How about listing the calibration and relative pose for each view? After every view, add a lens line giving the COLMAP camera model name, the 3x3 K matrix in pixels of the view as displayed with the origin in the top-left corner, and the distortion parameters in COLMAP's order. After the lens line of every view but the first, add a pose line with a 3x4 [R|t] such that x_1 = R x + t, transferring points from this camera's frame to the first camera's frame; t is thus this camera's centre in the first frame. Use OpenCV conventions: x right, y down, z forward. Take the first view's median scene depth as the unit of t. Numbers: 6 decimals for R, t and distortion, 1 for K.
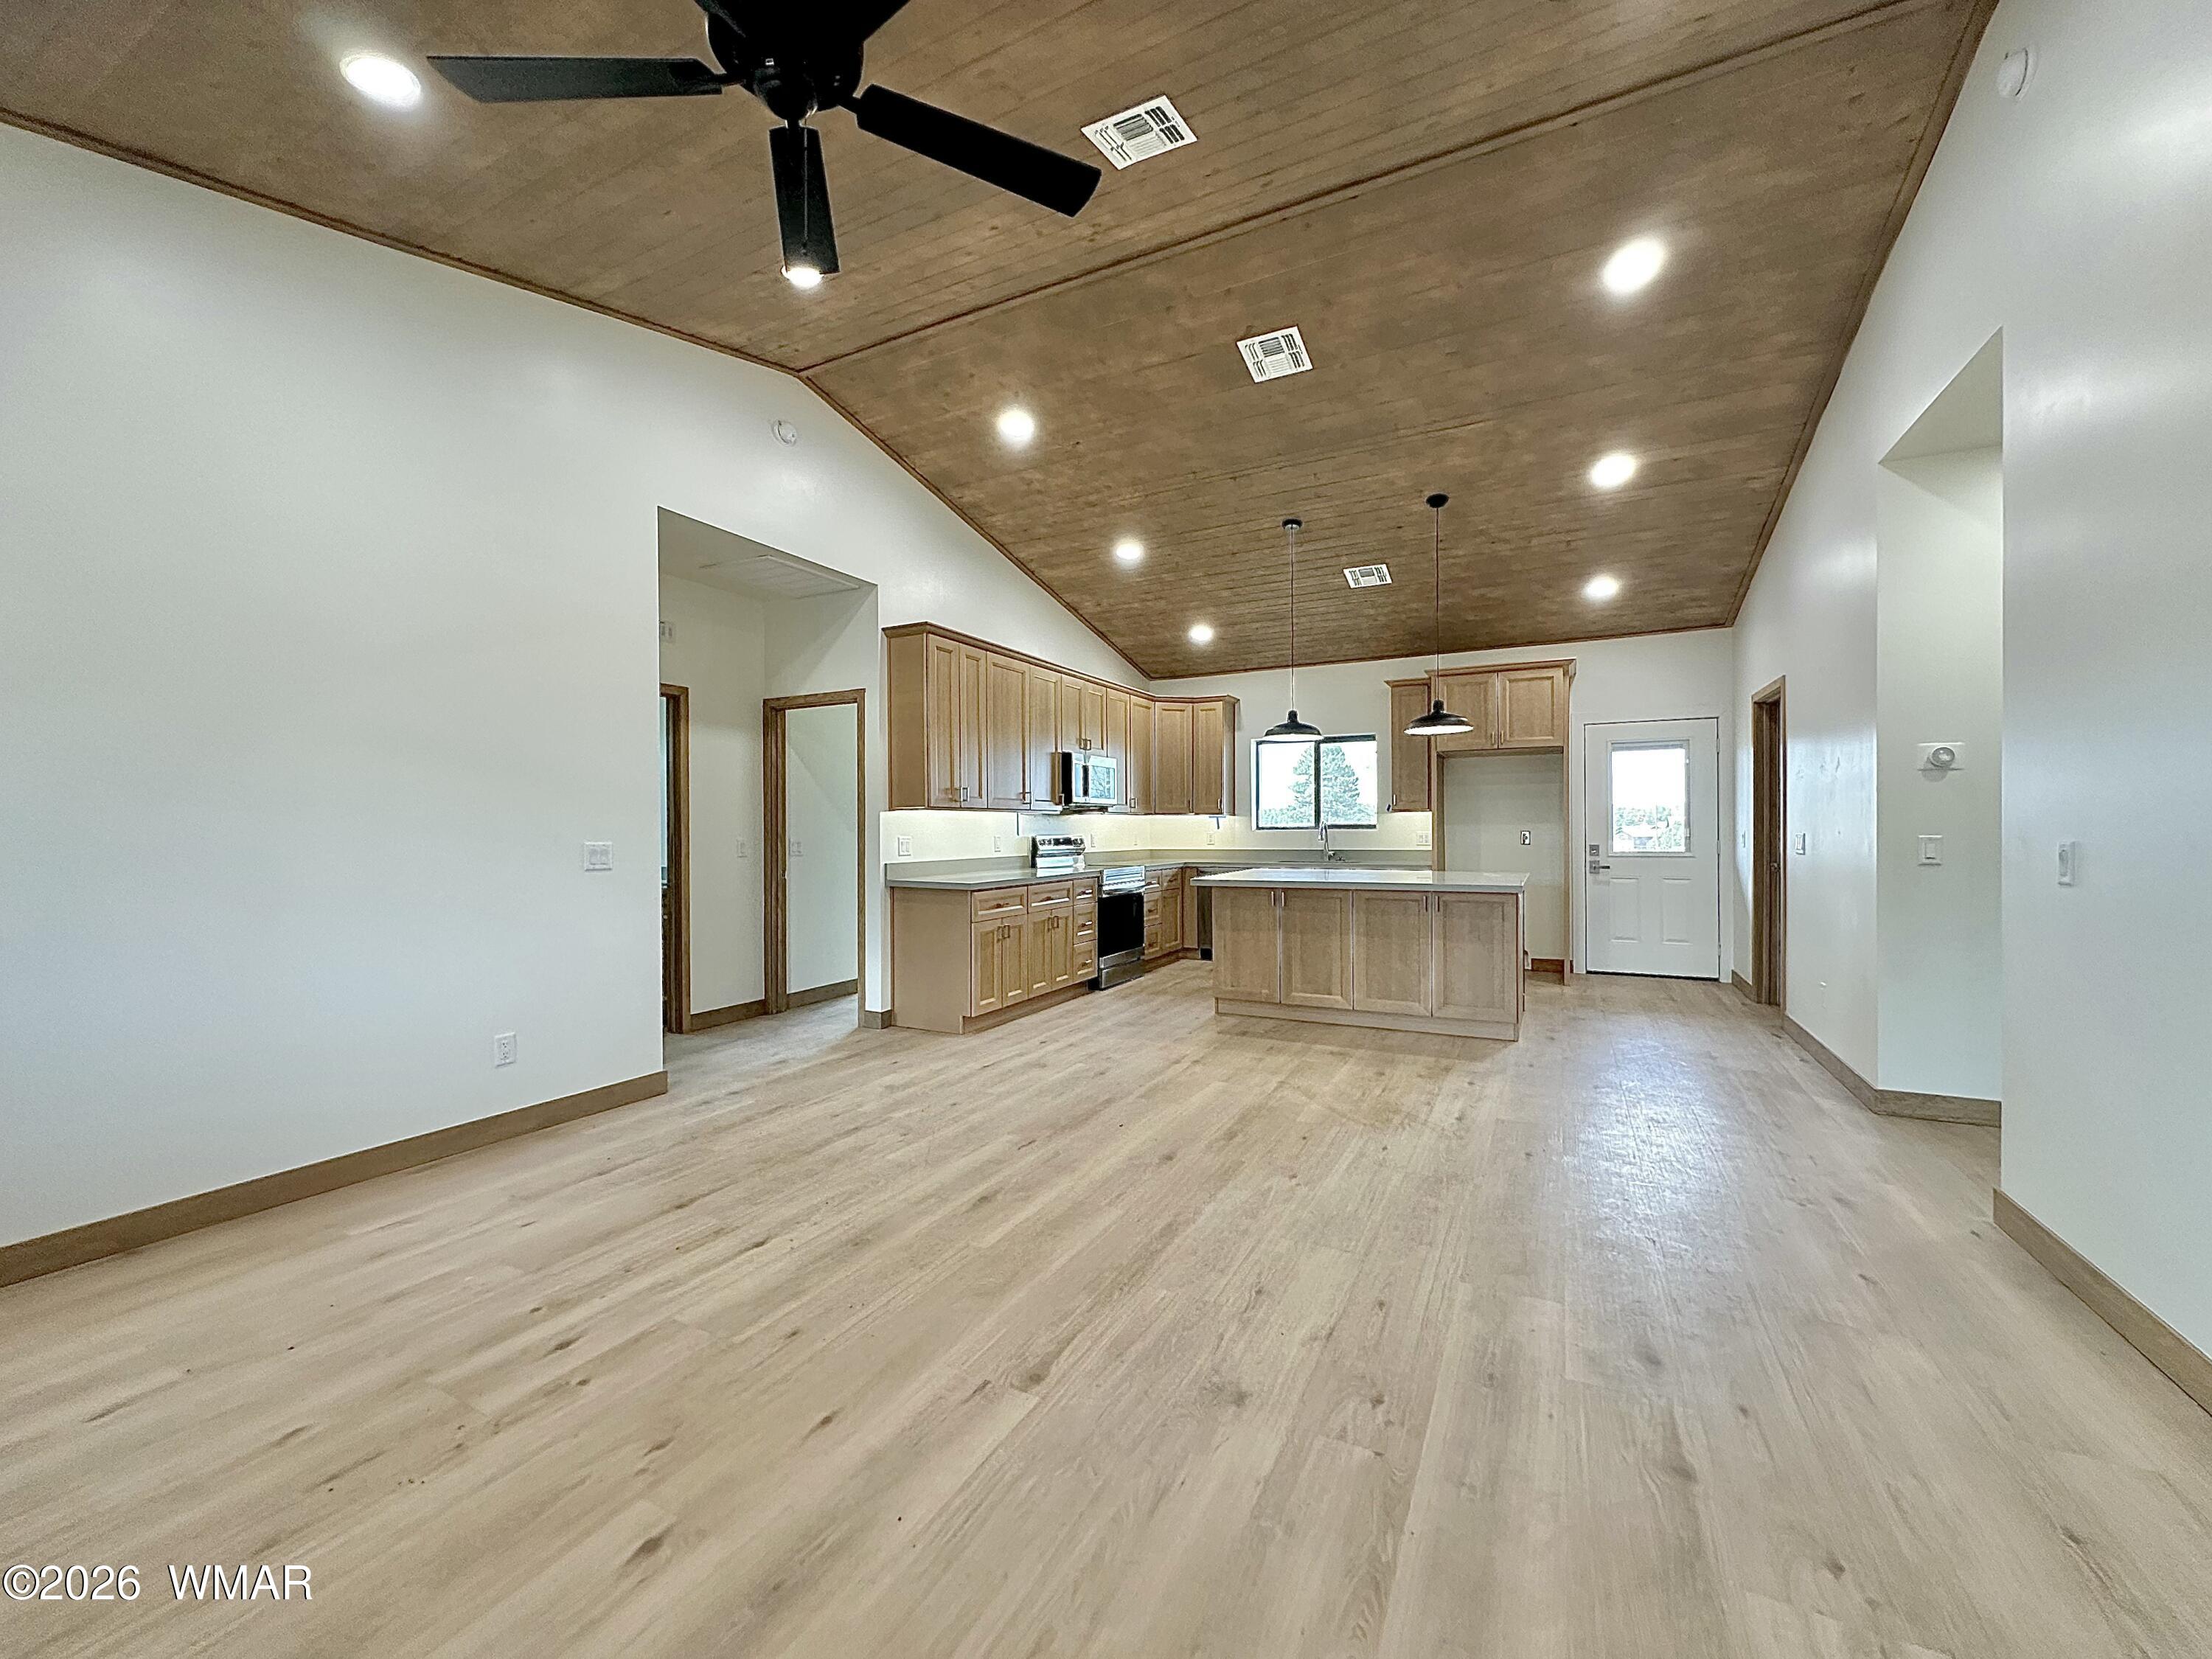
lens RADIAL K [[888.5, 0, 1113.6], [0, 888.5, 826.5], [0, 0, 1]] dist [-0.003522, 0.000088]
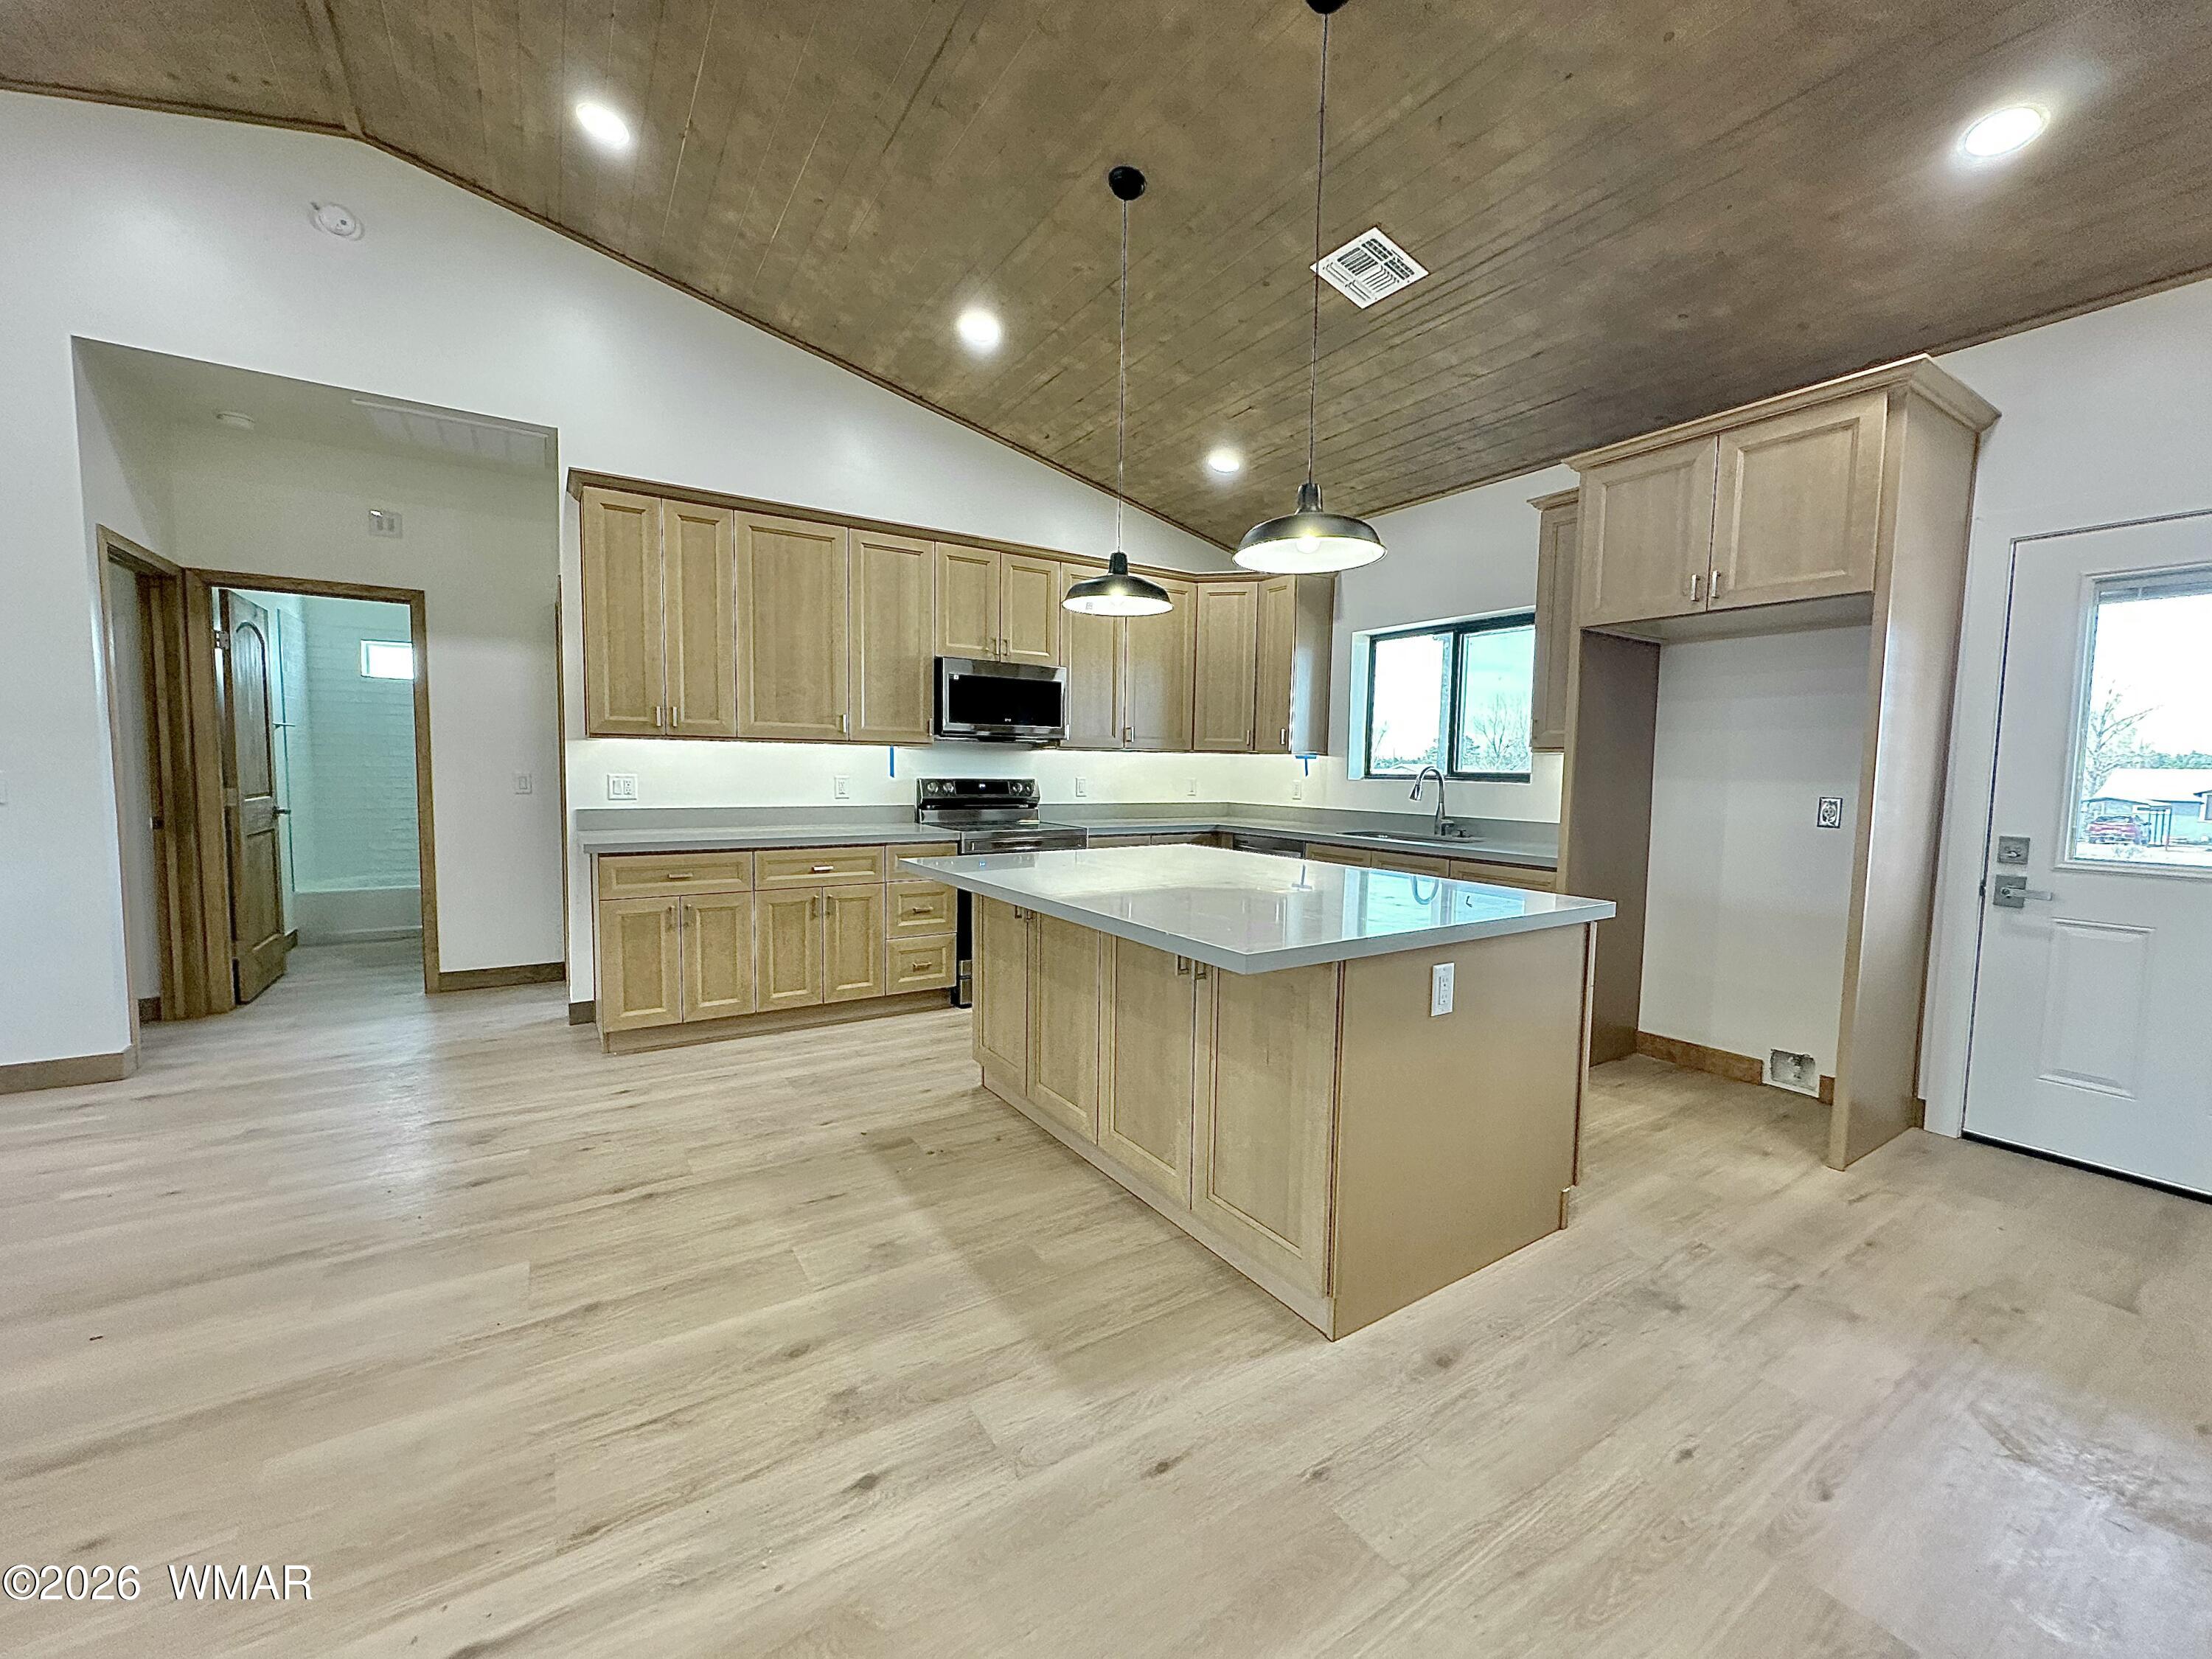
lens RADIAL K [[888.5, 0, 1102.5], [0, 888.5, 829.6], [0, 0, 1]] dist [-0.003522, 0.000088]
pose [[0.864713, 0.056040, -0.499130, 0.495775], [-0.020651, 0.996883, 0.076149, -0.007294], [0.501842, -0.055539, 0.863175, 0.566347]]
